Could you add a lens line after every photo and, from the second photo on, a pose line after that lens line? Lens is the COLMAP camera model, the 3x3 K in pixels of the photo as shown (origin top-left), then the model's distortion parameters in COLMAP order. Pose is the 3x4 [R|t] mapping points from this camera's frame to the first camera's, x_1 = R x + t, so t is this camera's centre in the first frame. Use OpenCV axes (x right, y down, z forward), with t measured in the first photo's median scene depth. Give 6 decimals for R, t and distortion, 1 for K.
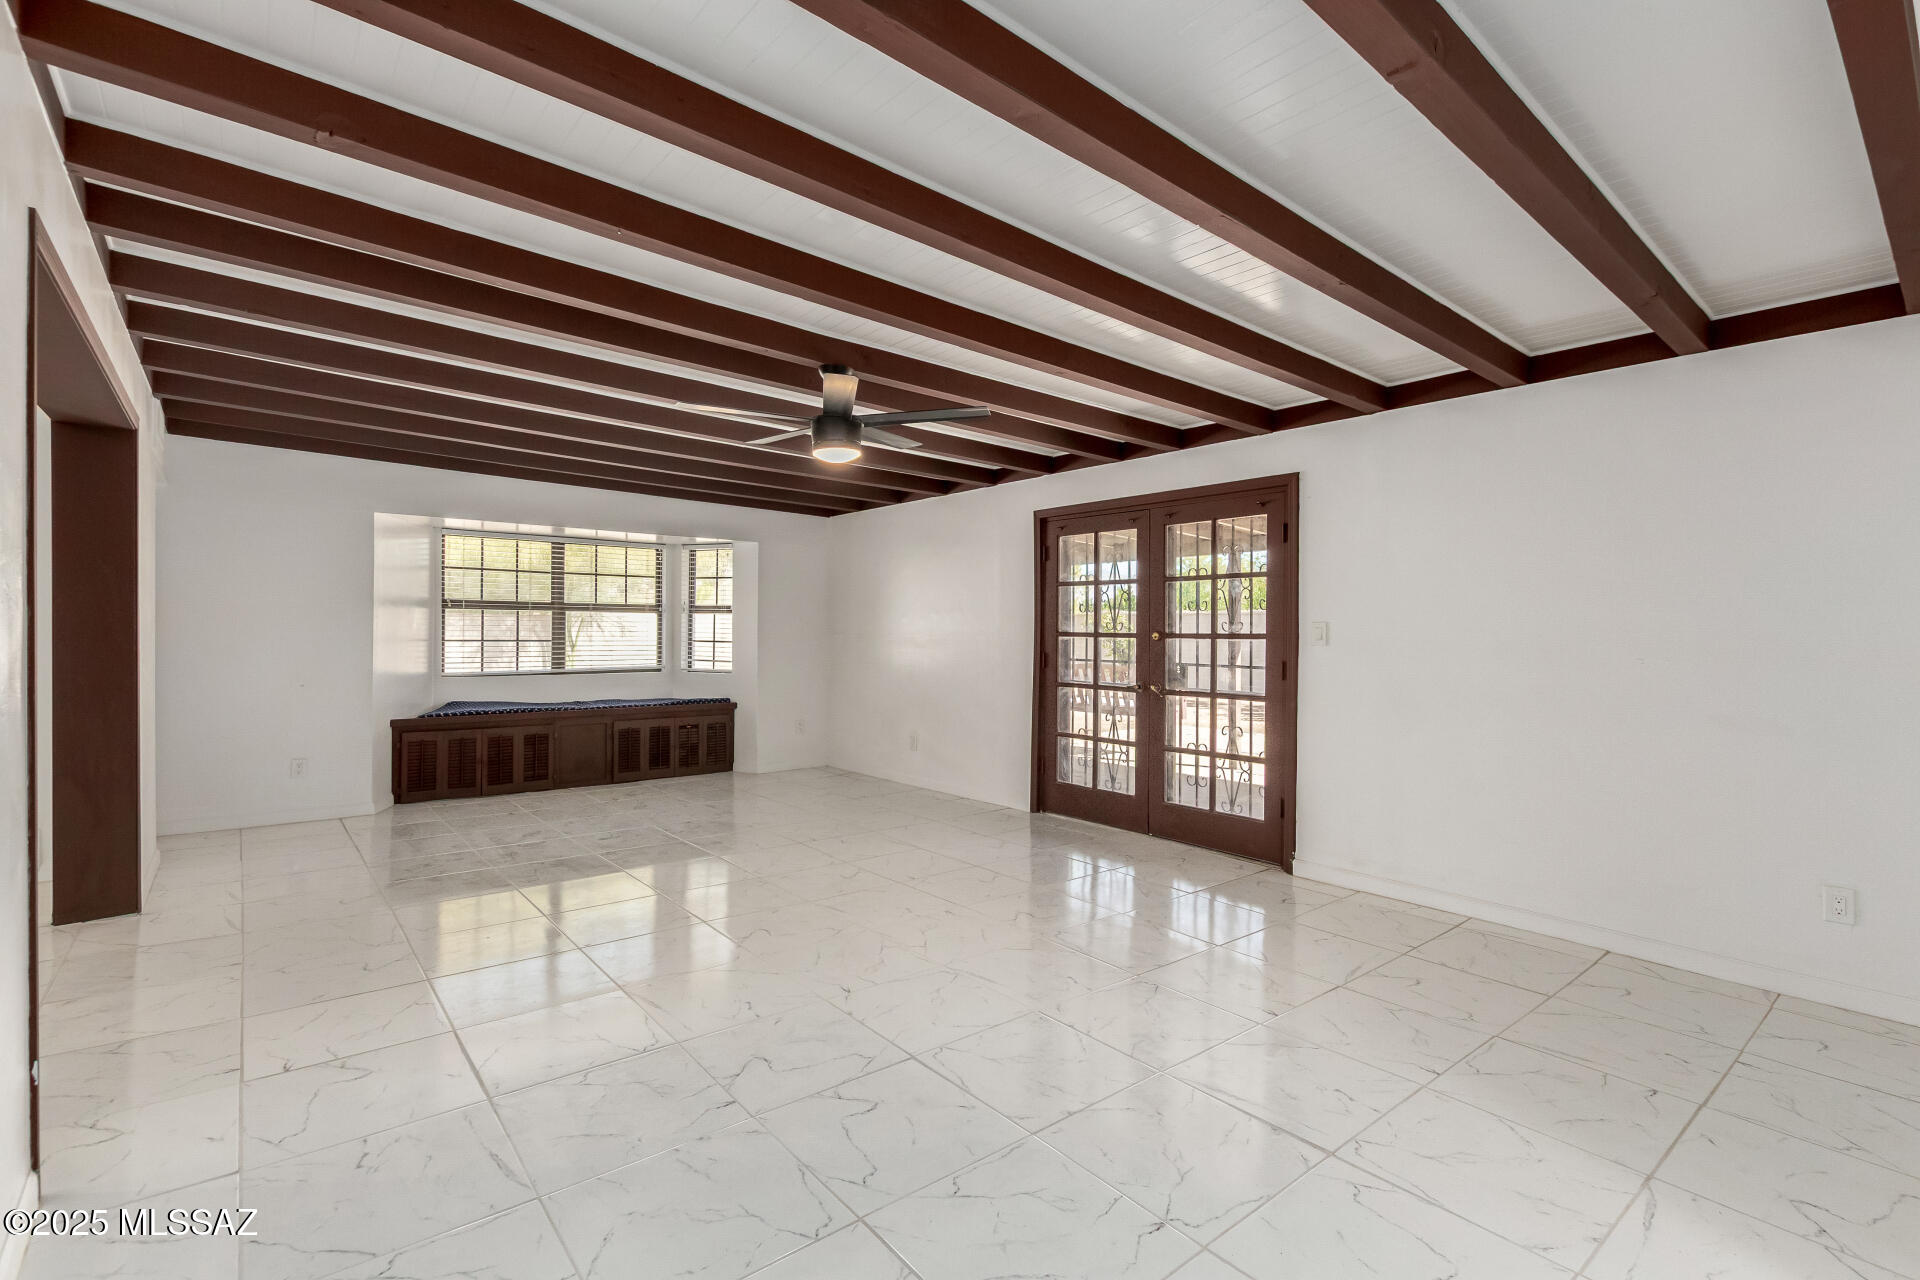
lens RADIAL K [[855.4, 0, 941.2], [0, 855.4, 635.7], [0, 0, 1]] dist [-0.000091, -0.000302]
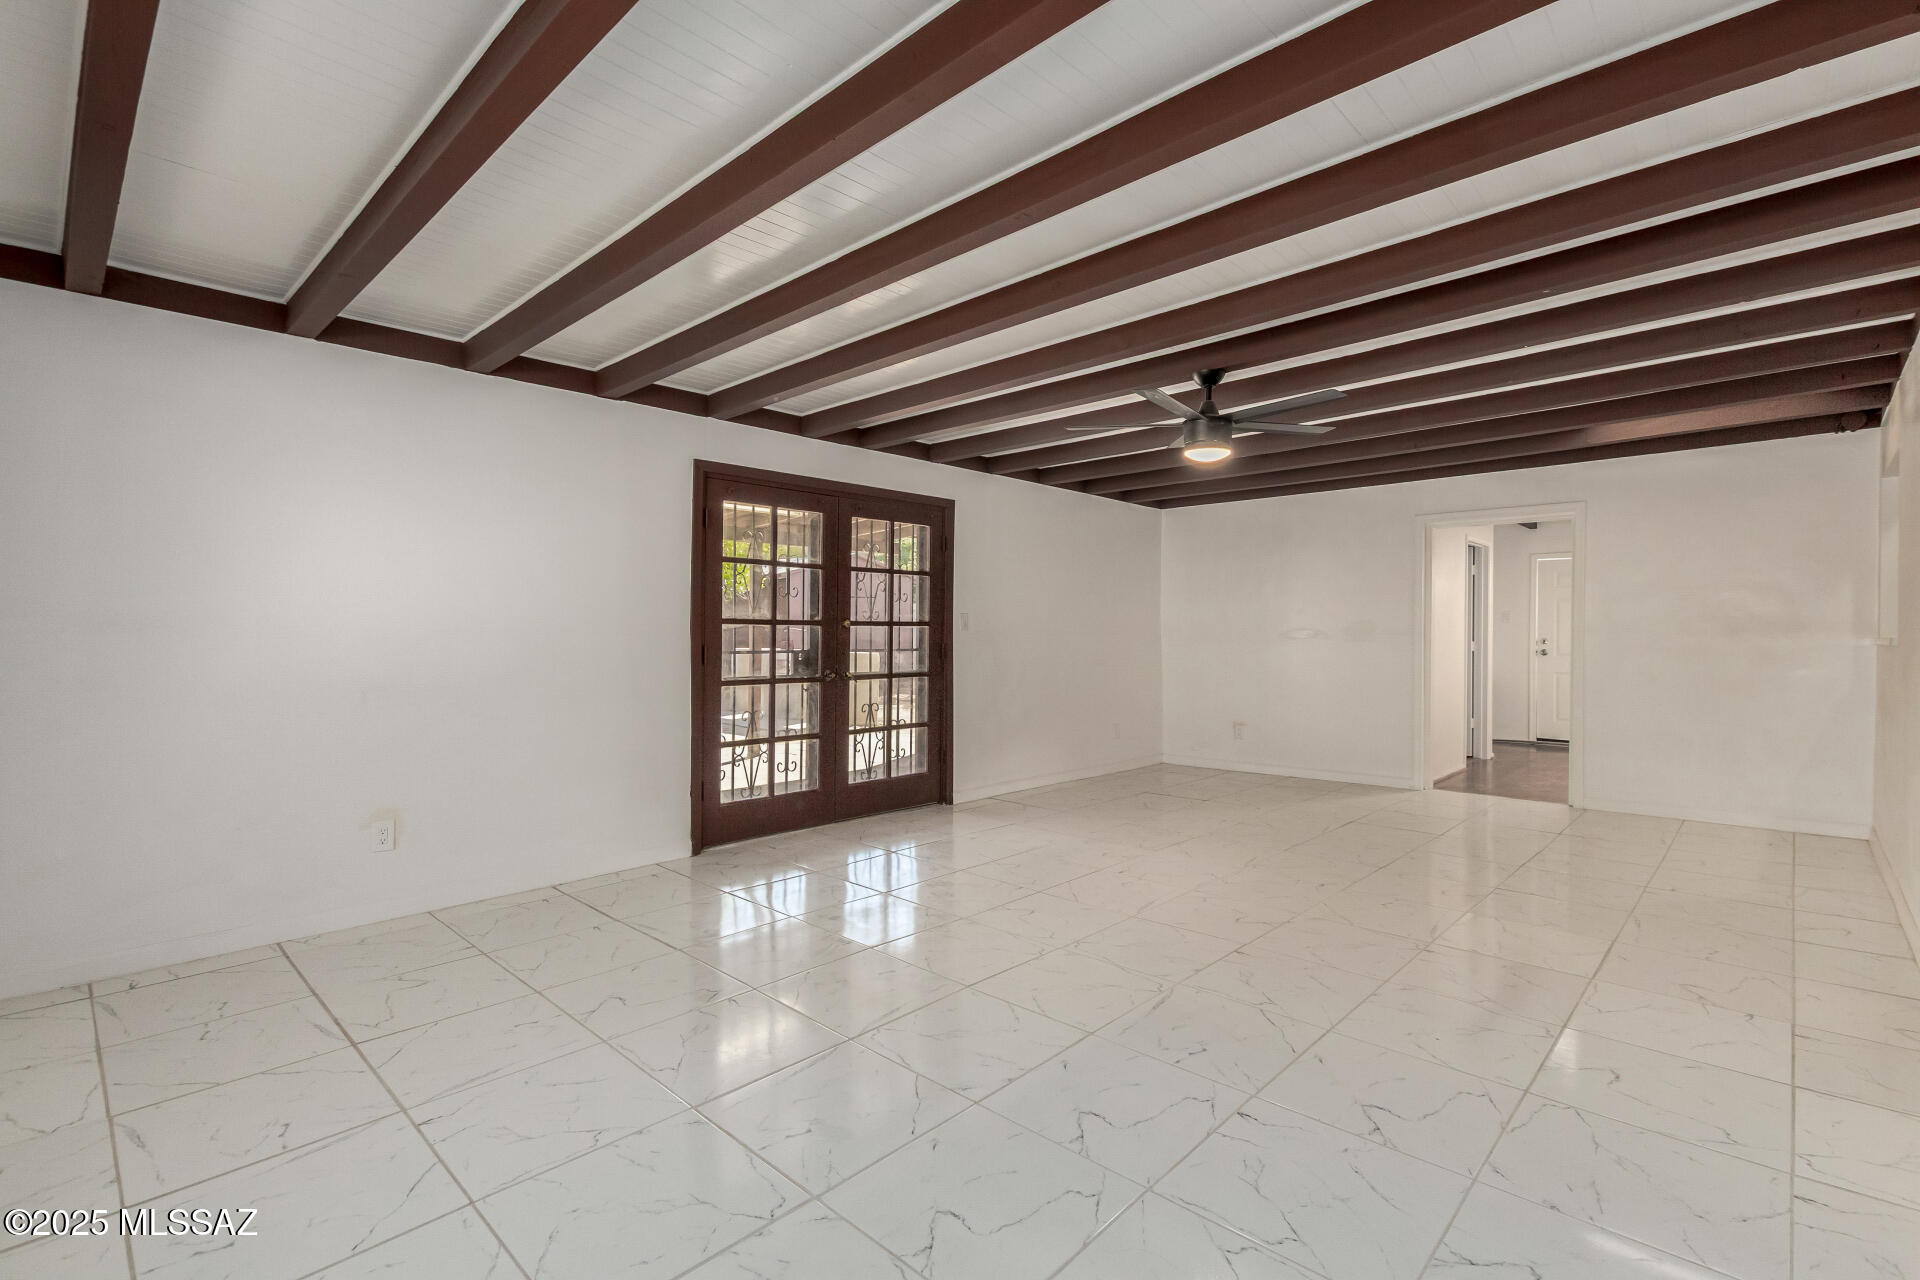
lens RADIAL K [[875.9, 0, 960.0], [0, 875.9, 640.0], [0, 0, 1]] dist [0.022703, -0.000053]
pose [[-0.126017, -0.027077, 0.991659, -0.760798], [-0.010688, 0.999606, 0.025935, -0.008188], [-0.991971, -0.007330, -0.126257, 0.945810]]
